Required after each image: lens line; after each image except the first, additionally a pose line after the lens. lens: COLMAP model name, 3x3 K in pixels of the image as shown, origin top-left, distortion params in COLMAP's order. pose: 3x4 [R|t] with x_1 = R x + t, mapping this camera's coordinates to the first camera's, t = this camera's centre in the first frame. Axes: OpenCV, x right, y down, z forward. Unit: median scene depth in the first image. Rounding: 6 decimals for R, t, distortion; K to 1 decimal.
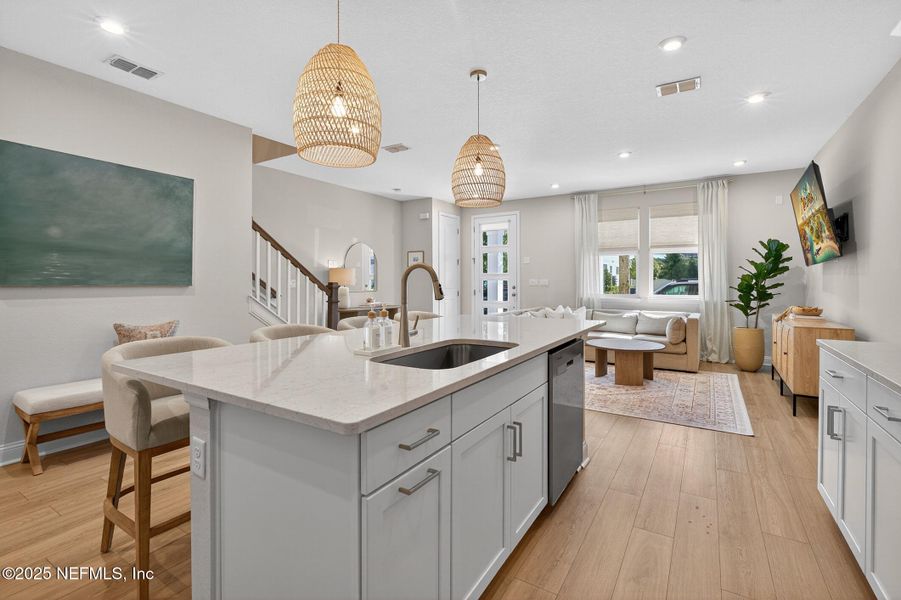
lens RADIAL K [[411.9, 0, 445.7], [0, 411.9, 298.6], [0, 0, 1]] dist [-0.001922, -0.000083]
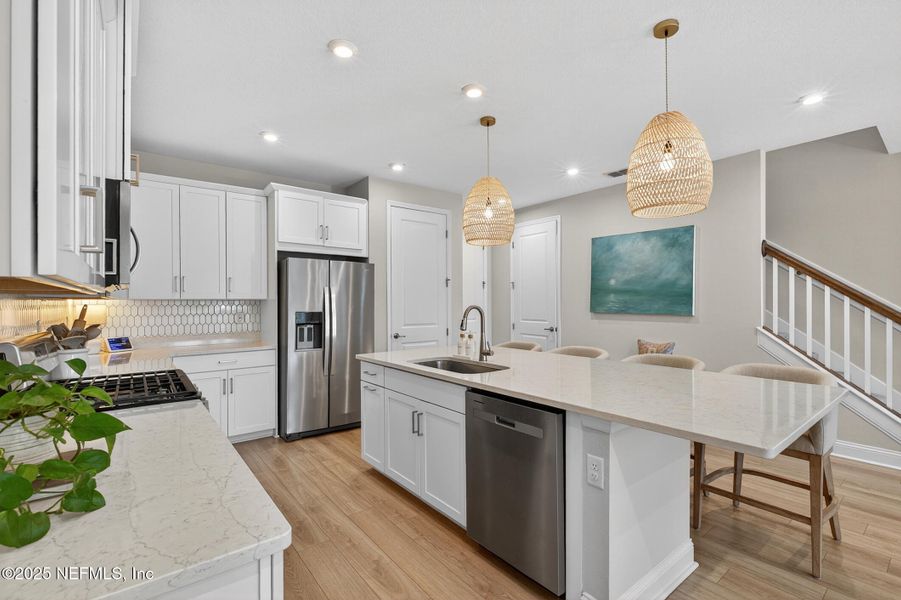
lens RADIAL K [[411.9, 0, 445.7], [0, 411.9, 298.6], [0, 0, 1]] dist [-0.001922, -0.000083]
pose [[-0.339245, -0.008163, -0.940663, 0.814587], [-0.036266, 0.999332, 0.004407, -0.066319], [0.939999, 0.035609, -0.339314, 0.824054]]
